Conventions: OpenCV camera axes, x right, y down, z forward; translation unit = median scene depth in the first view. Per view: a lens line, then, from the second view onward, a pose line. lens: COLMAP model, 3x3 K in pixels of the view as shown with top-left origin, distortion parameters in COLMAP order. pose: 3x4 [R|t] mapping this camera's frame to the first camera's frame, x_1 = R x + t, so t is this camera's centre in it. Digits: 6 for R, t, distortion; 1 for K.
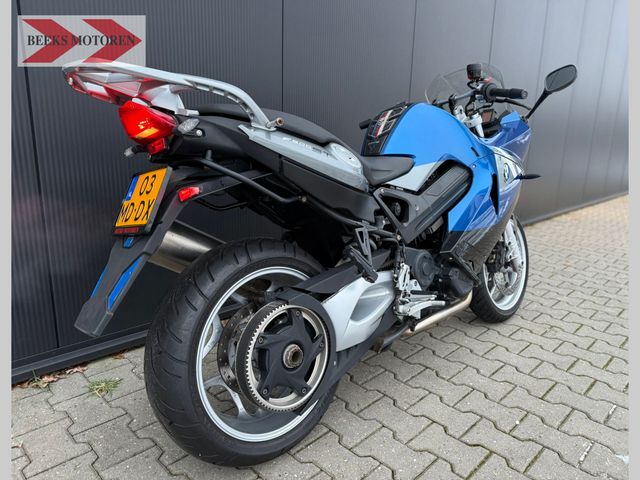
lens RADIAL K [[444.0, 0, 324.6], [0, 444.0, 239.0], [0, 0, 1]] dist [0.047860, -0.056484]
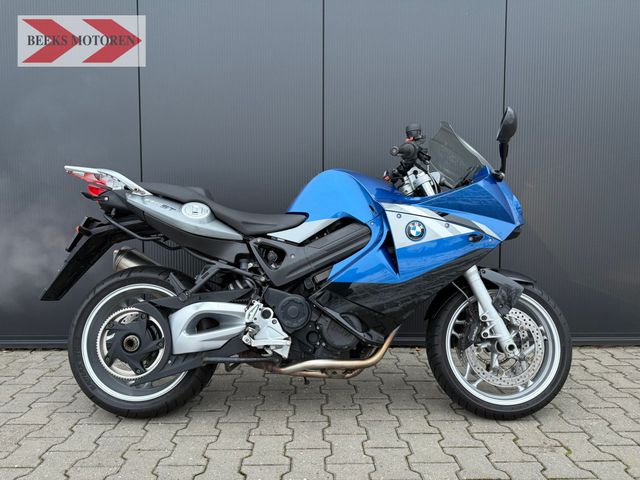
lens RADIAL K [[444.0, 0, 324.6], [0, 444.0, 239.0], [0, 0, 1]] dist [0.047860, -0.056484]
pose [[0.719017, 0.013187, -0.694867, 1.038991], [-0.137654, 0.982715, -0.123788, 0.014281], [0.681223, 0.184657, 0.708404, 0.237450]]
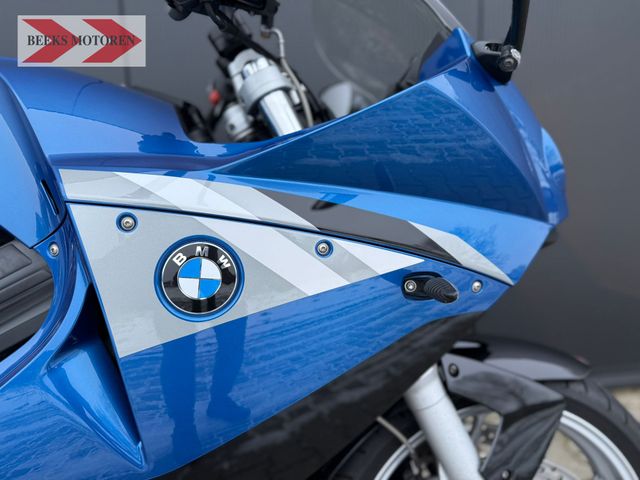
lens RADIAL K [[480.7, 0, 320.0], [0, 480.7, 240.0], [0, 0, 1]] dist [0.006045, 0.000471]
pose [[0.793031, 0.054495, -0.606739, 0.690482], [-0.088052, 0.995786, -0.025650, -0.188109], [0.602784, 0.073766, 0.794487, 0.944525]]
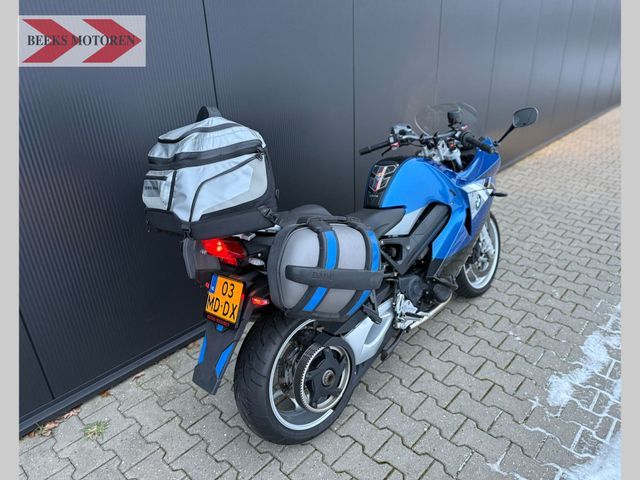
lens RADIAL K [[444.0, 0, 324.6], [0, 444.0, 239.0], [0, 0, 1]] dist [0.047860, -0.056484]
pose [[0.997825, -0.065895, -0.001578, -0.038140], [0.064673, 0.974137, 0.216505, -0.392571], [-0.012730, -0.216136, 0.976280, -0.285483]]
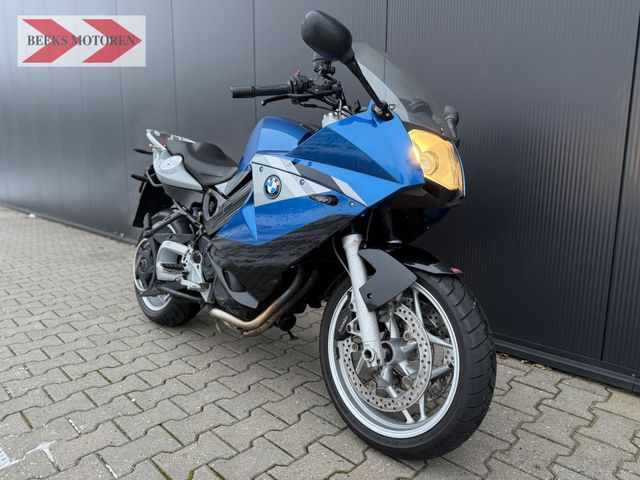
lens RADIAL K [[444.0, 0, 324.6], [0, 444.0, 239.0], [0, 0, 1]] dist [0.047860, -0.056484]
pose [[0.011173, 0.132835, -0.991075, 1.363284], [-0.232152, 0.964400, 0.126642, -0.203246], [0.972615, 0.228665, 0.041613, 1.222009]]
